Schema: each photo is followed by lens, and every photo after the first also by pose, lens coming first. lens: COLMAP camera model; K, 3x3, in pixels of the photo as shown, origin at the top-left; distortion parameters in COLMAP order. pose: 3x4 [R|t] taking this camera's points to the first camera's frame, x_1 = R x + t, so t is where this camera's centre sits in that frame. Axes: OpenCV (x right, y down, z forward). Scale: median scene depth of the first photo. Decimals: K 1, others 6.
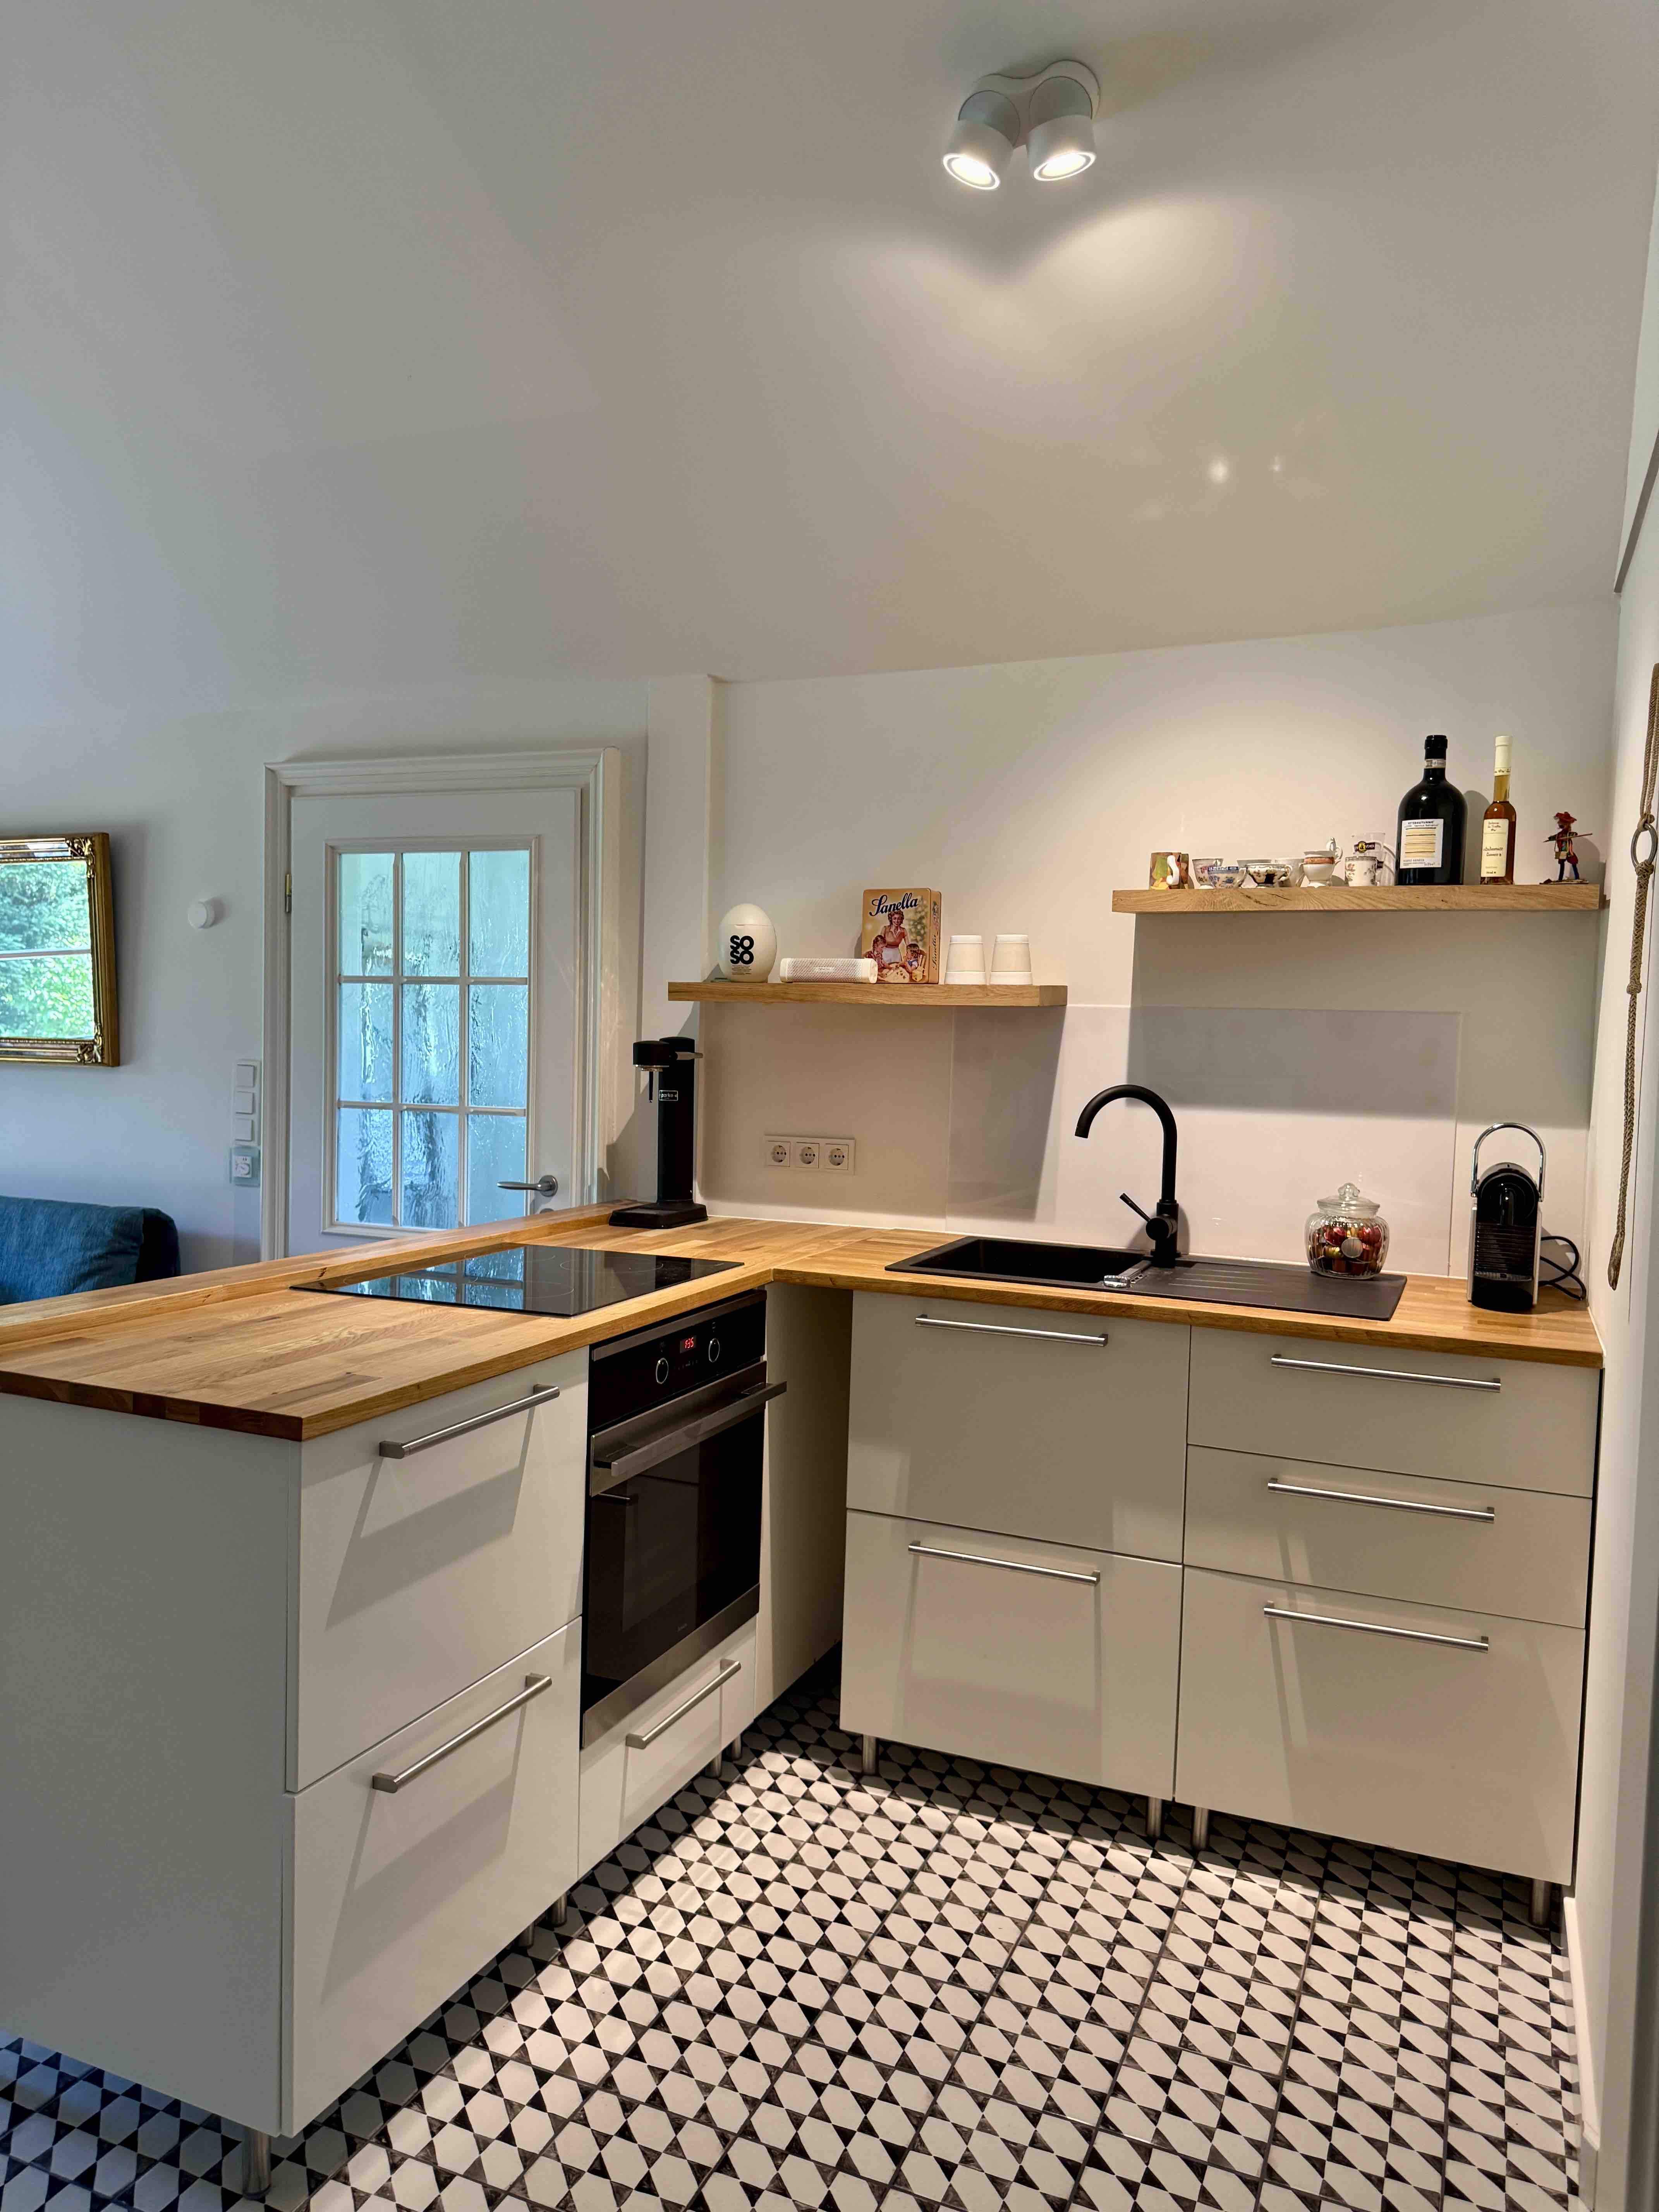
lens RADIAL K [[1557.1, 0, 828.8], [0, 1557.1, 1113.5], [0, 0, 1]] dist [0.019143, -0.014468]
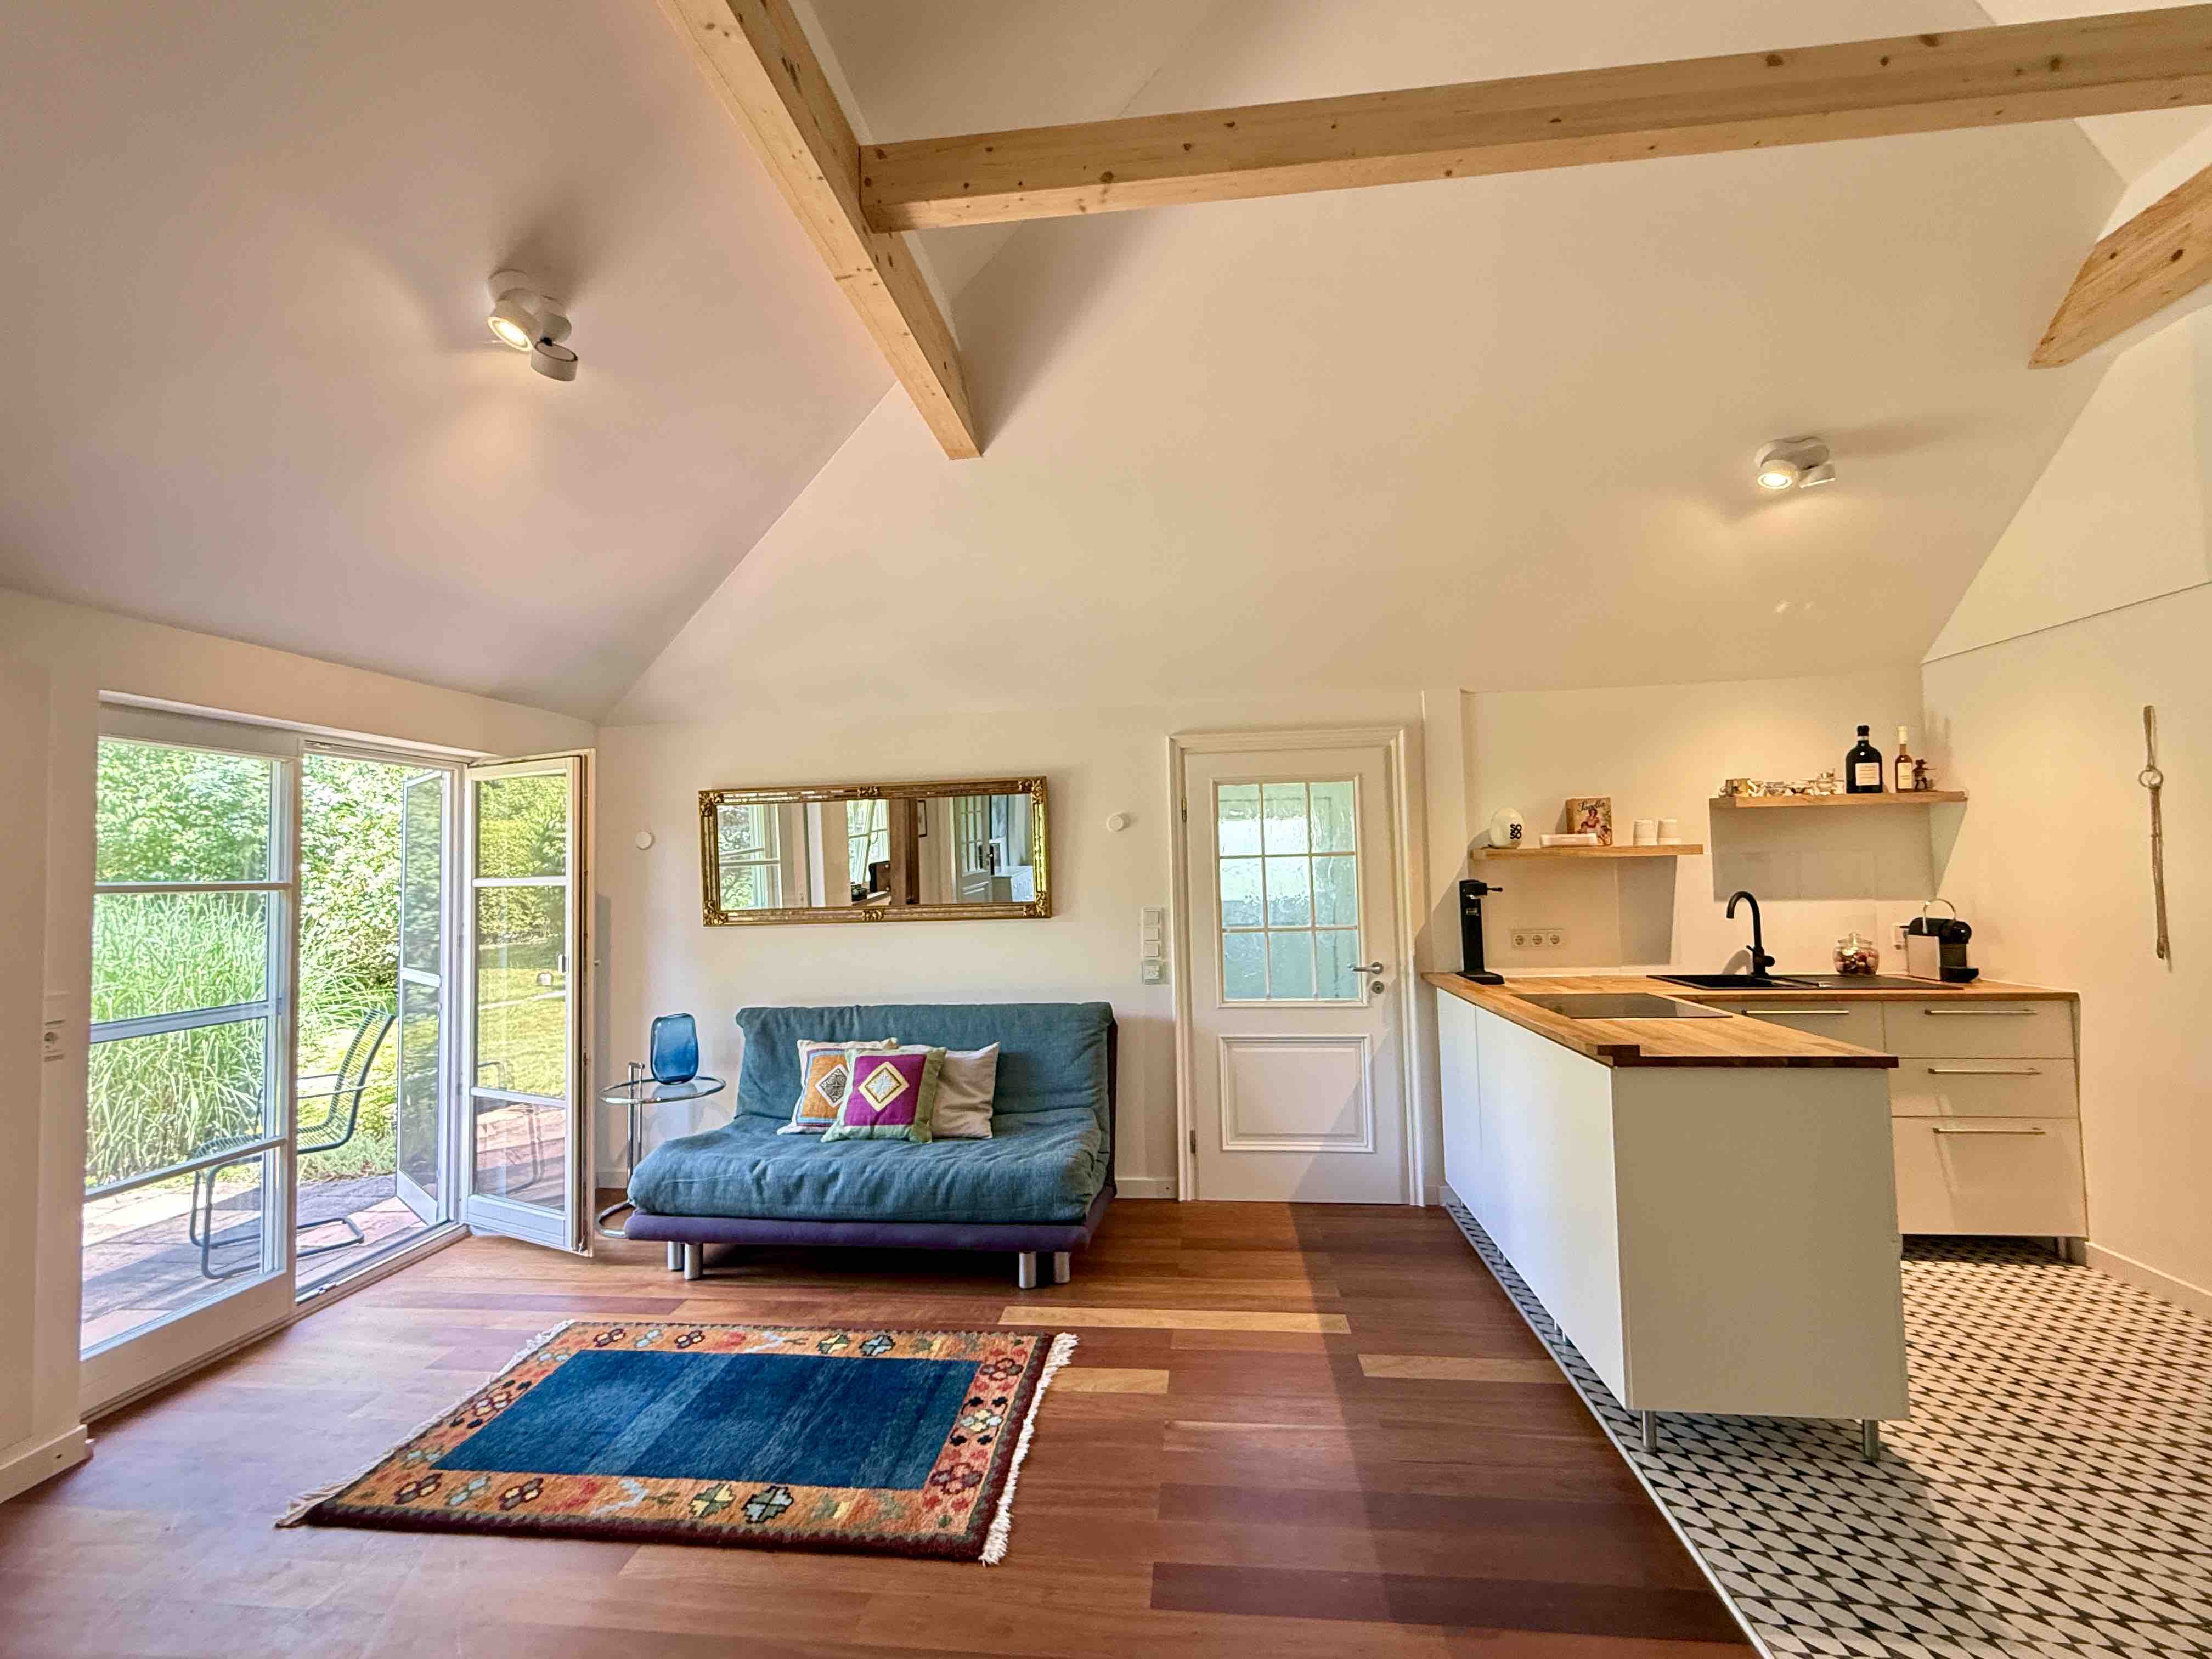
lens RADIAL K [[980.3, 0, 1104.7], [0, 980.3, 825.5], [0, 0, 1]] dist [-0.000194, 0.001167]
pose [[0.956967, -0.031824, 0.288447, -0.985867], [0.062747, 0.993147, -0.098597, -0.029948], [-0.283333, 0.112453, 0.952406, -0.001380]]
